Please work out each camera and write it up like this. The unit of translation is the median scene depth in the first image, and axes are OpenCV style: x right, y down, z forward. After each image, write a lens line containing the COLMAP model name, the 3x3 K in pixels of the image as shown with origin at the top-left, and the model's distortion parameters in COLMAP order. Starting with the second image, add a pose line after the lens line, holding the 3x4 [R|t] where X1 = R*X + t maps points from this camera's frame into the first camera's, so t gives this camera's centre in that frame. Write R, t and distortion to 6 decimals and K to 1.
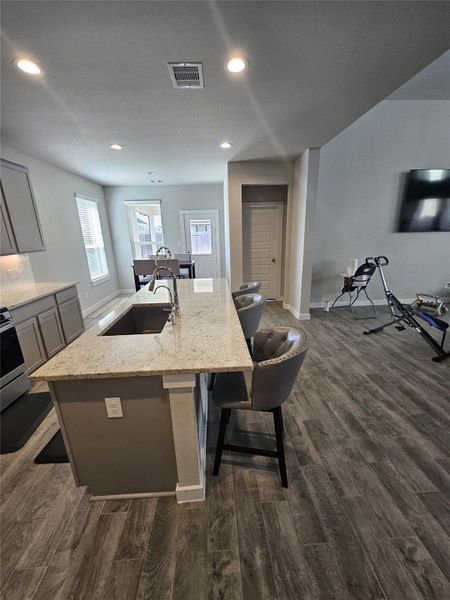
lens RADIAL K [[237.7, 0, 224.1], [0, 237.7, 300.2], [0, 0, 1]] dist [0.004380, 0.000794]
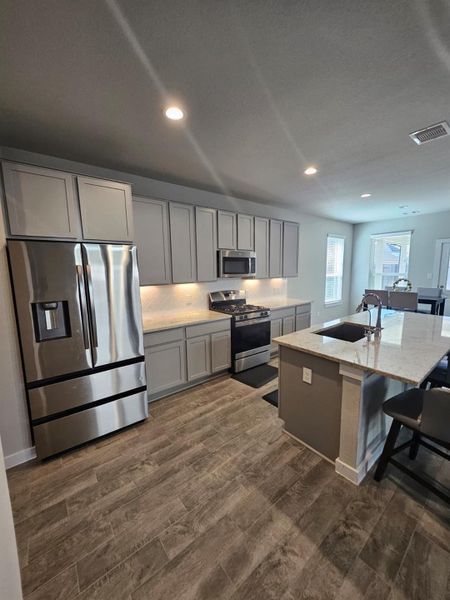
lens RADIAL K [[237.7, 0, 224.4], [0, 237.7, 298.4], [0, 0, 1]] dist [0.004380, 0.000794]
pose [[0.584262, 0.121876, -0.802361, 0.227354], [-0.222829, 0.974754, -0.014198, 0.055439], [0.780375, 0.187085, 0.596670, -0.248763]]
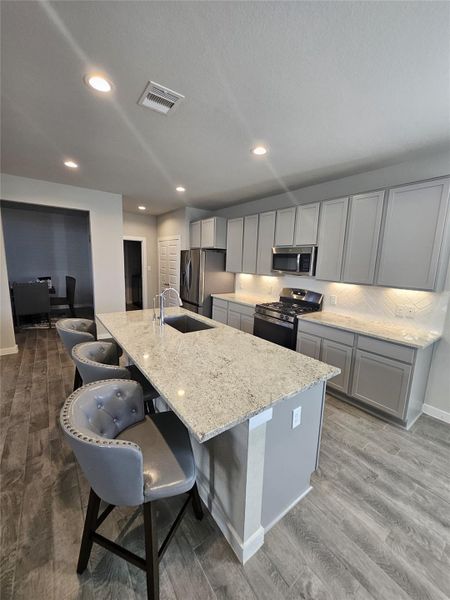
lens RADIAL K [[237.7, 0, 224.8], [0, 237.7, 299.3], [0, 0, 1]] dist [0.004380, 0.000794]
pose [[-0.827082, 0.090450, -0.554757, 0.184933], [-0.165584, 0.903961, 0.394255, -0.520927], [0.537139, 0.417940, -0.732672, 1.727420]]
